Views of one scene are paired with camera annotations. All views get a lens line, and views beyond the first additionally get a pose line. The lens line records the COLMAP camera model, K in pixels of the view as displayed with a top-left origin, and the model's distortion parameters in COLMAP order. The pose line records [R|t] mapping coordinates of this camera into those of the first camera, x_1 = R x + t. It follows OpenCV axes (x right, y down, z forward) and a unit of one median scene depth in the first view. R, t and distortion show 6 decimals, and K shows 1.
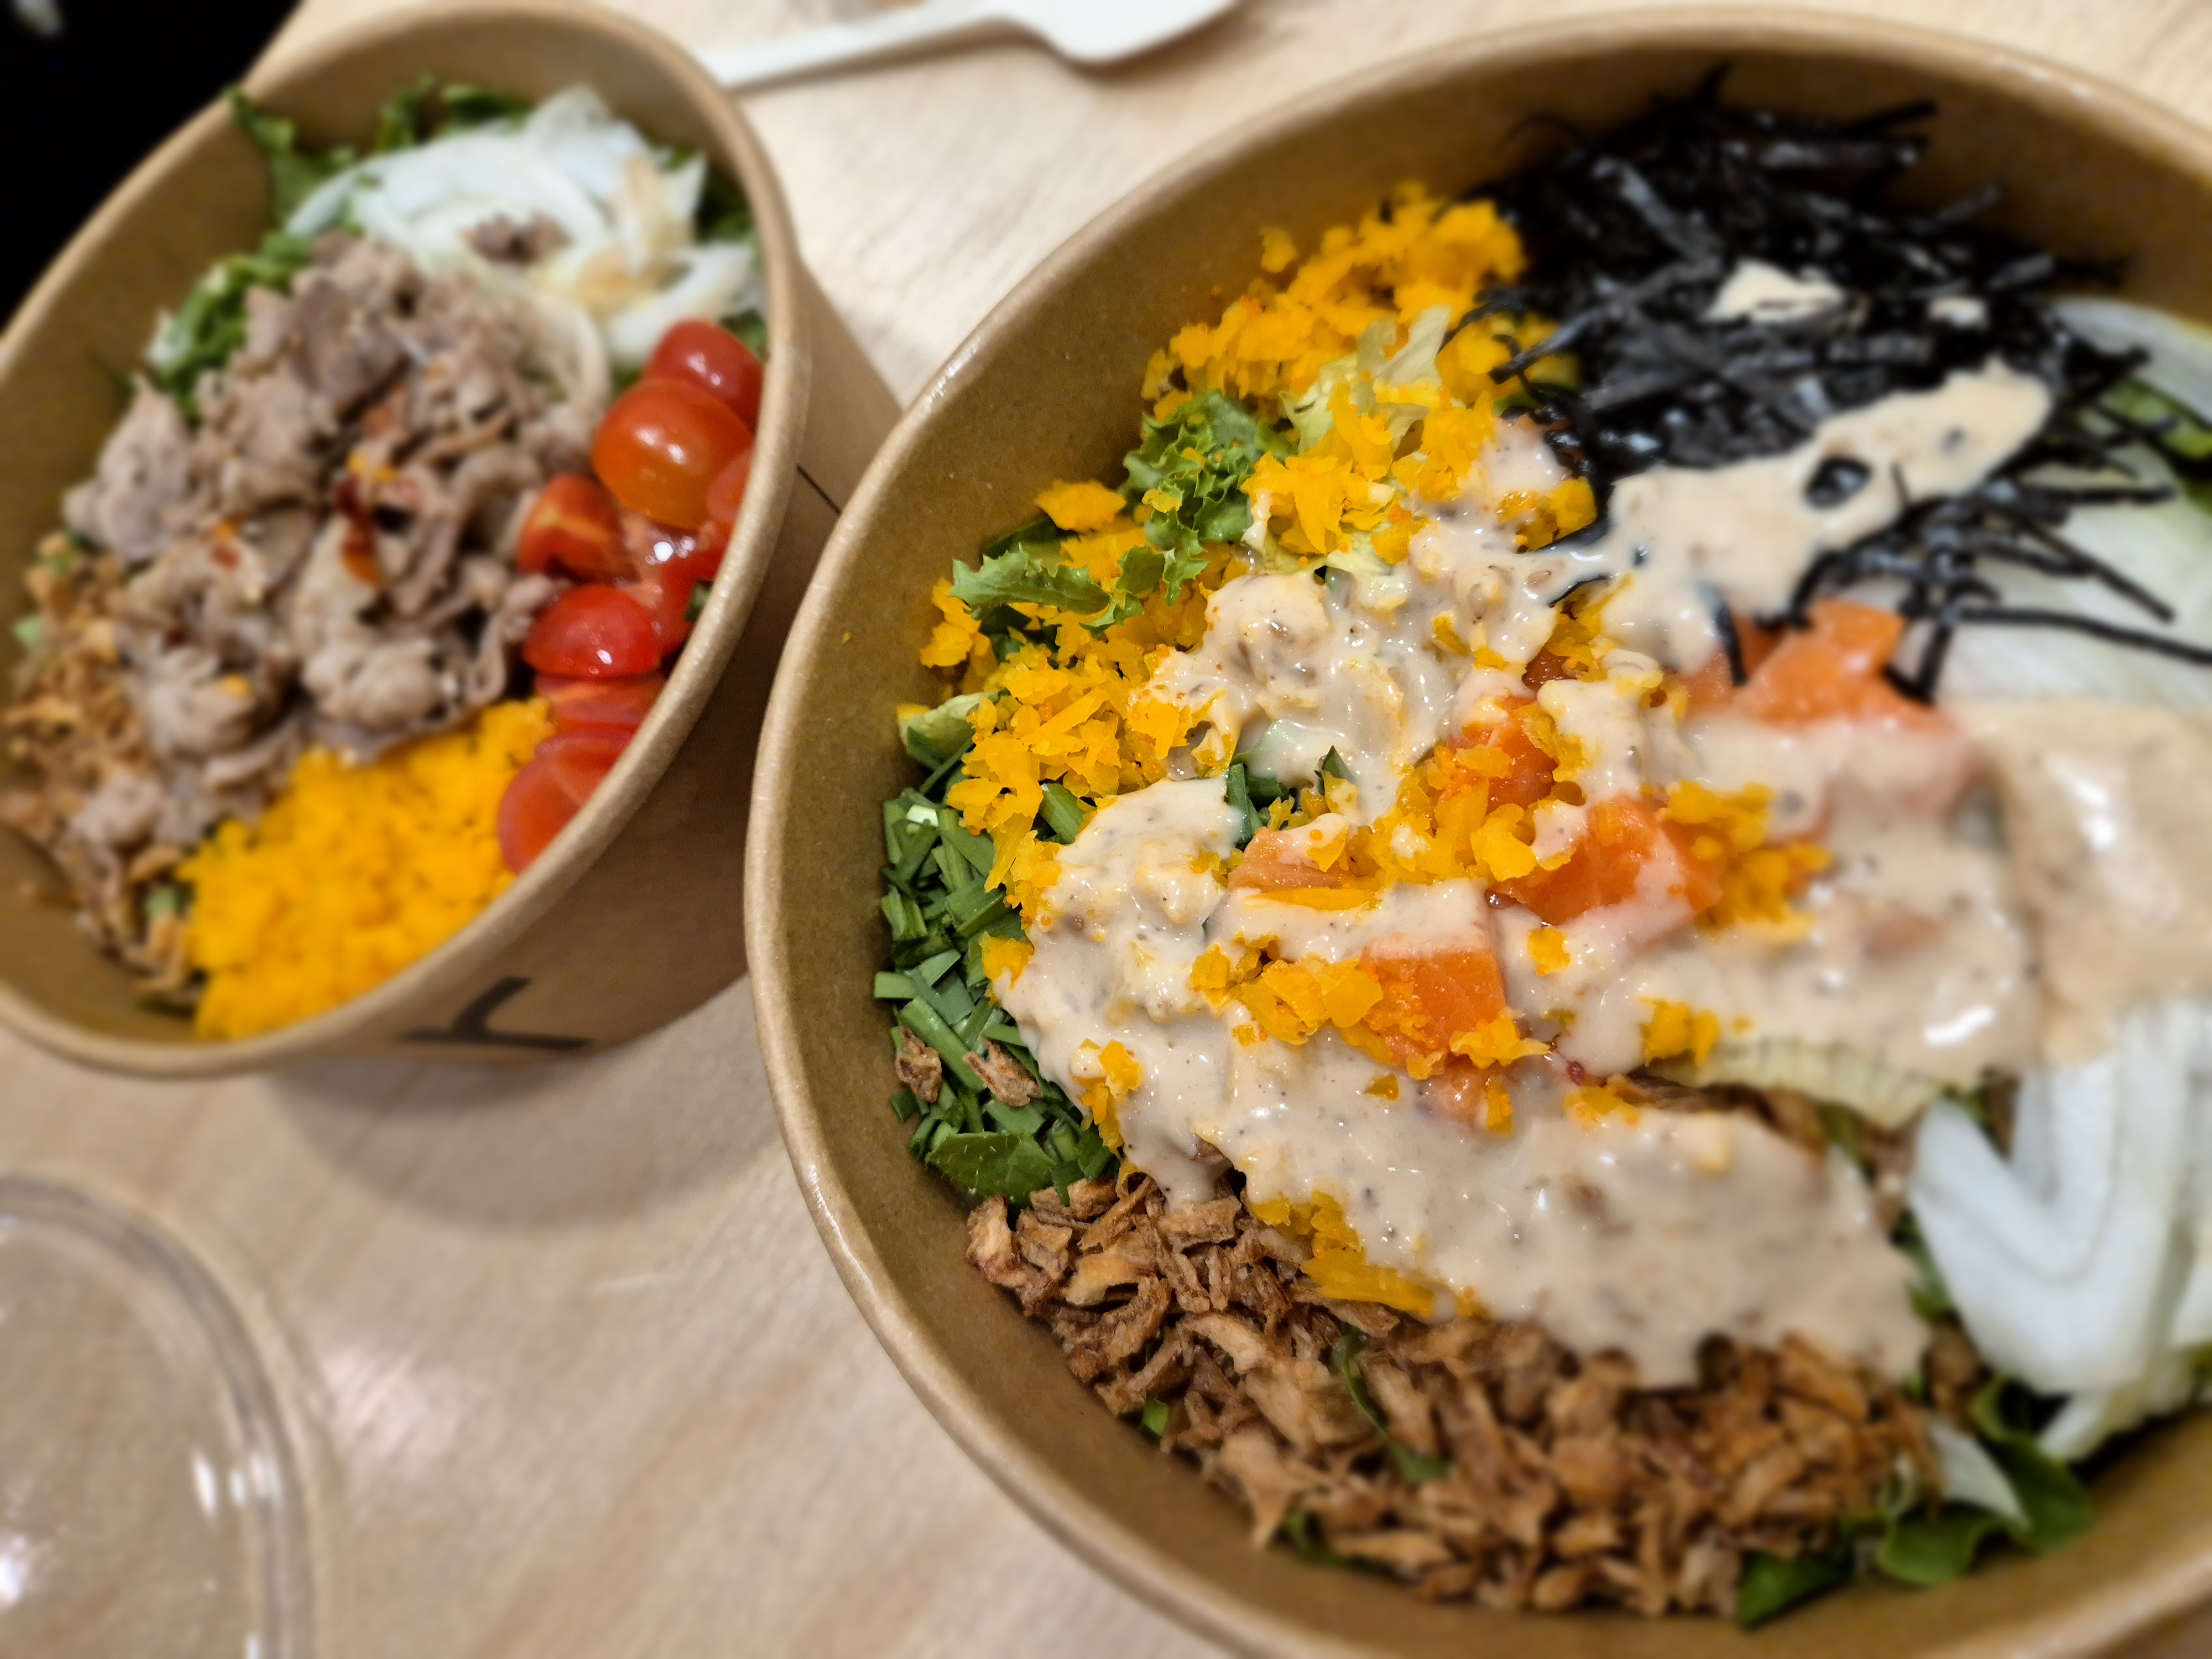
lens RADIAL K [[1474.1, 0, 1102.4], [0, 1474.1, 792.6], [0, 0, 1]] dist [0.005974, -0.058806]
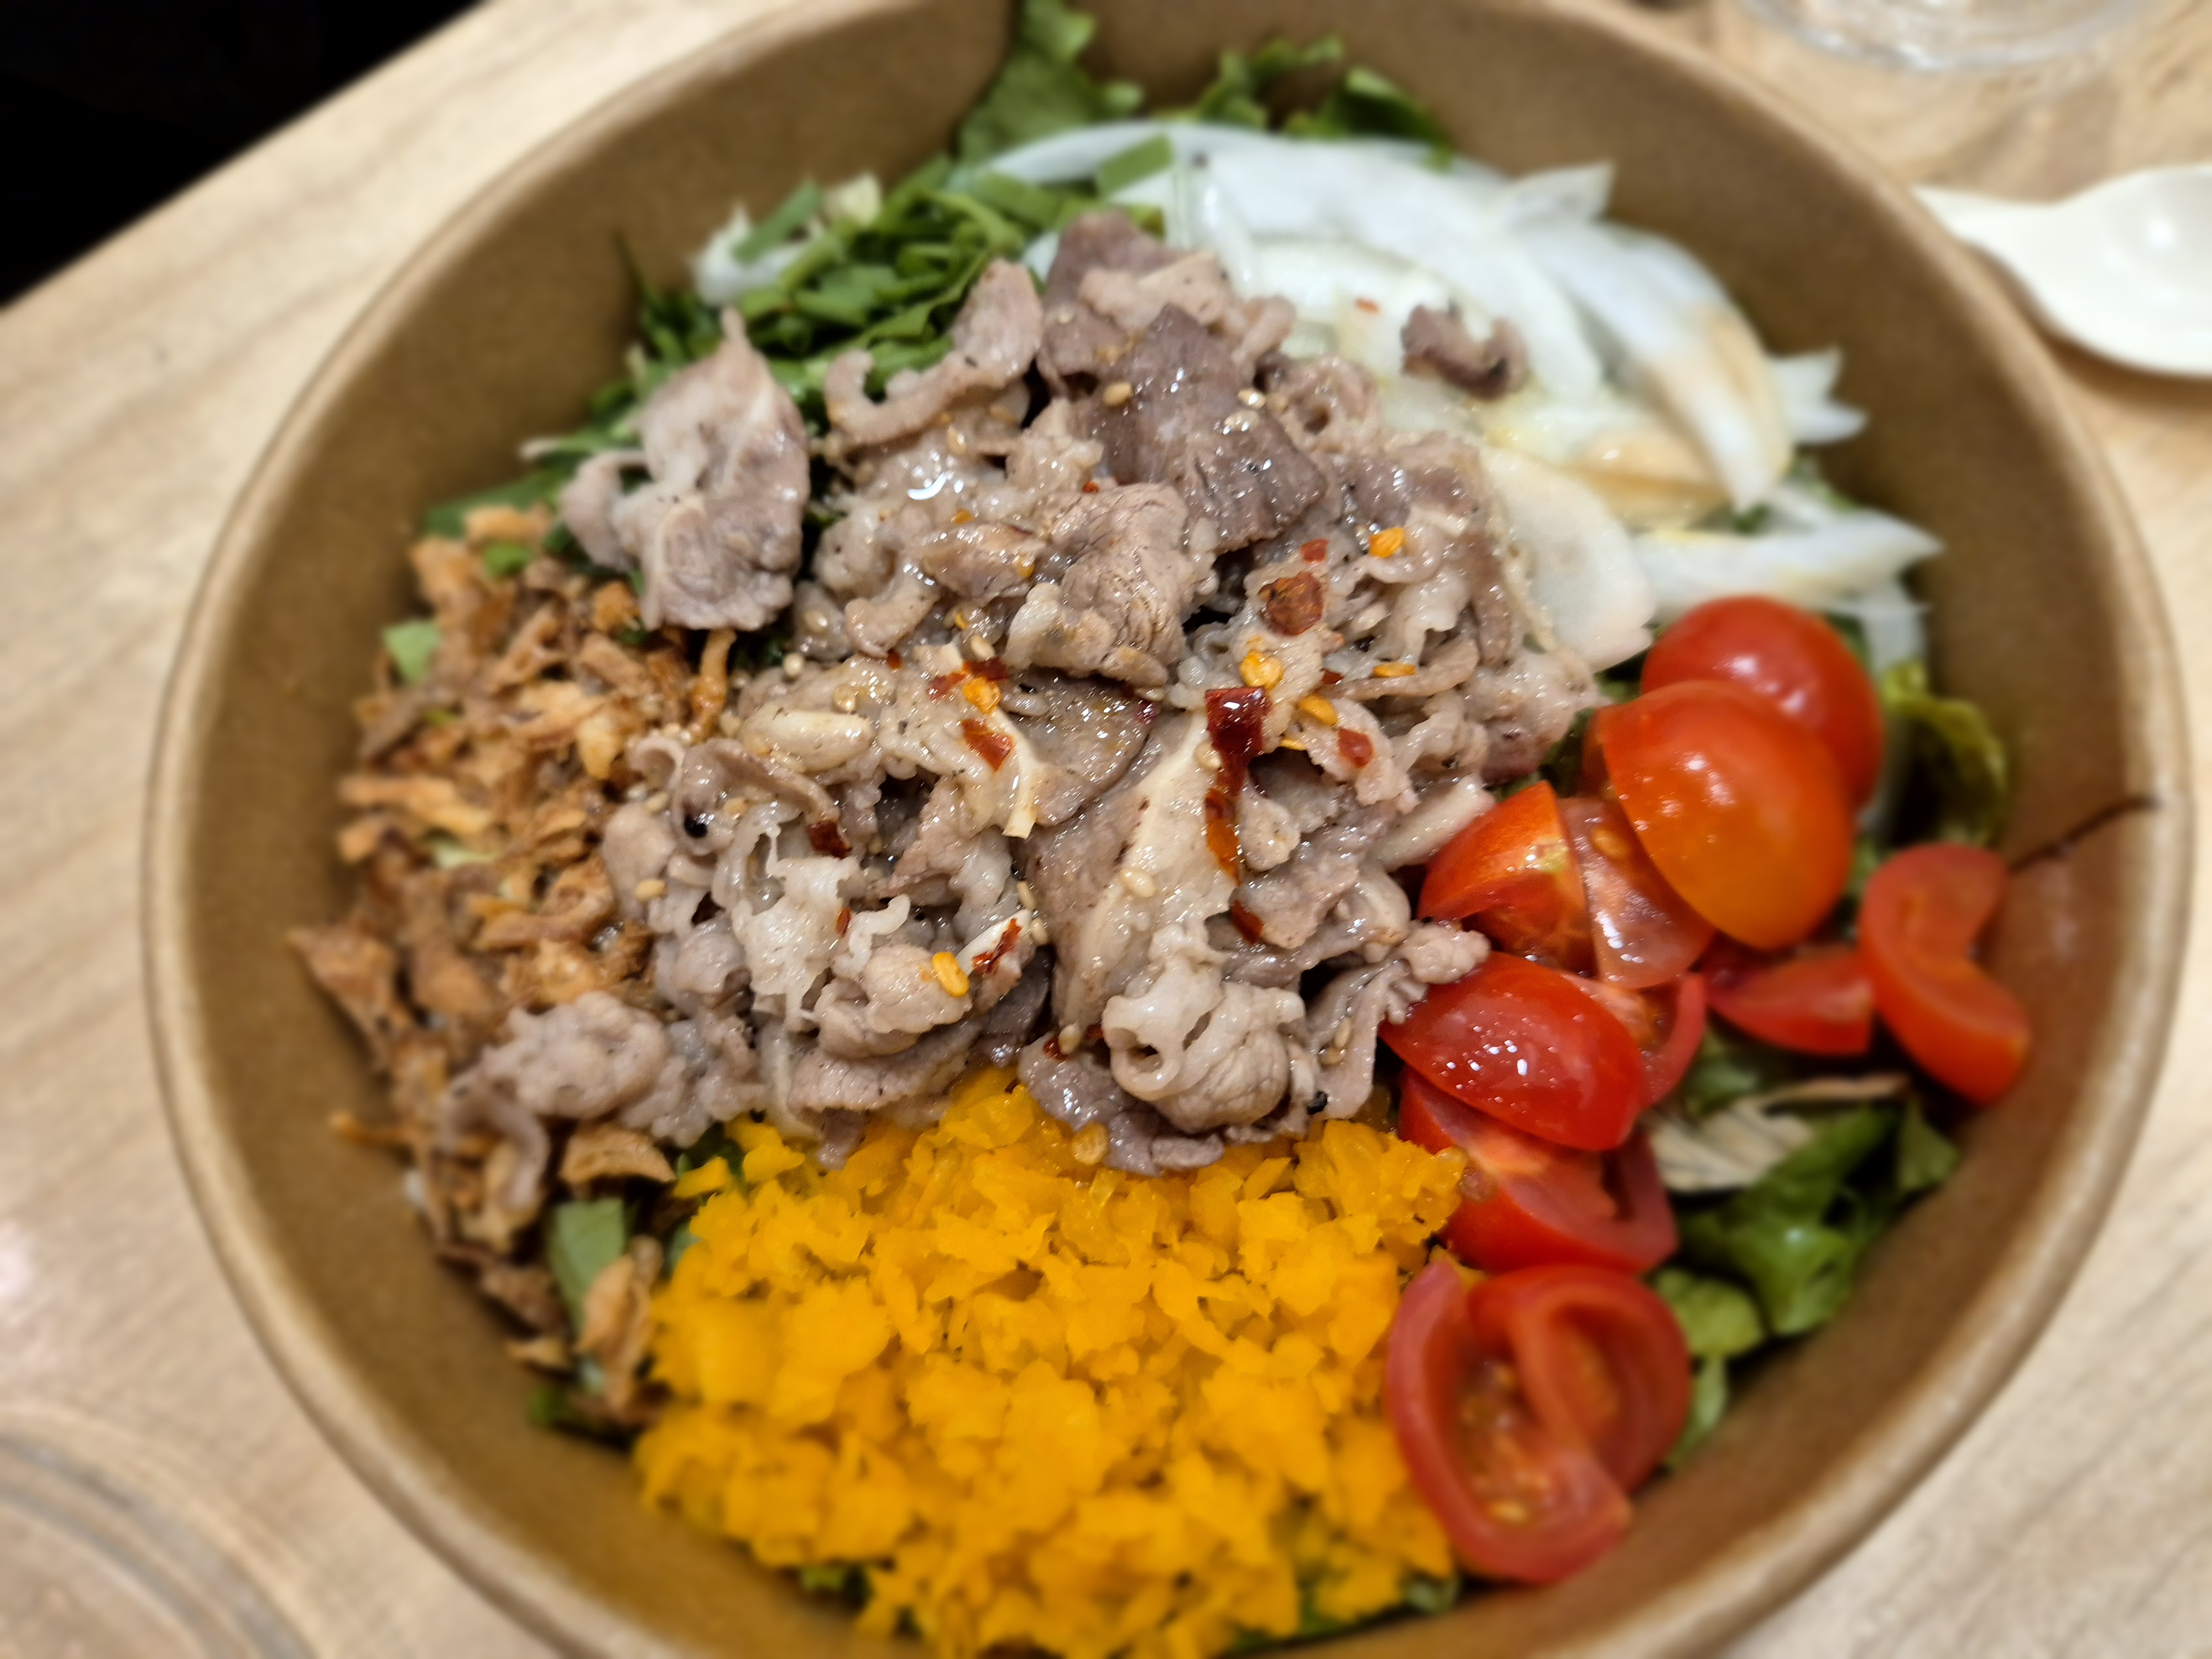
lens RADIAL K [[1474.1, 0, 1102.4], [0, 1474.1, 792.6], [0, 0, 1]] dist [0.005974, -0.058806]
pose [[0.943273, 0.297917, 0.146569, -0.611606], [-0.295229, 0.954577, -0.040273, -0.128169], [-0.151909, -0.005283, 0.988380, 0.407332]]
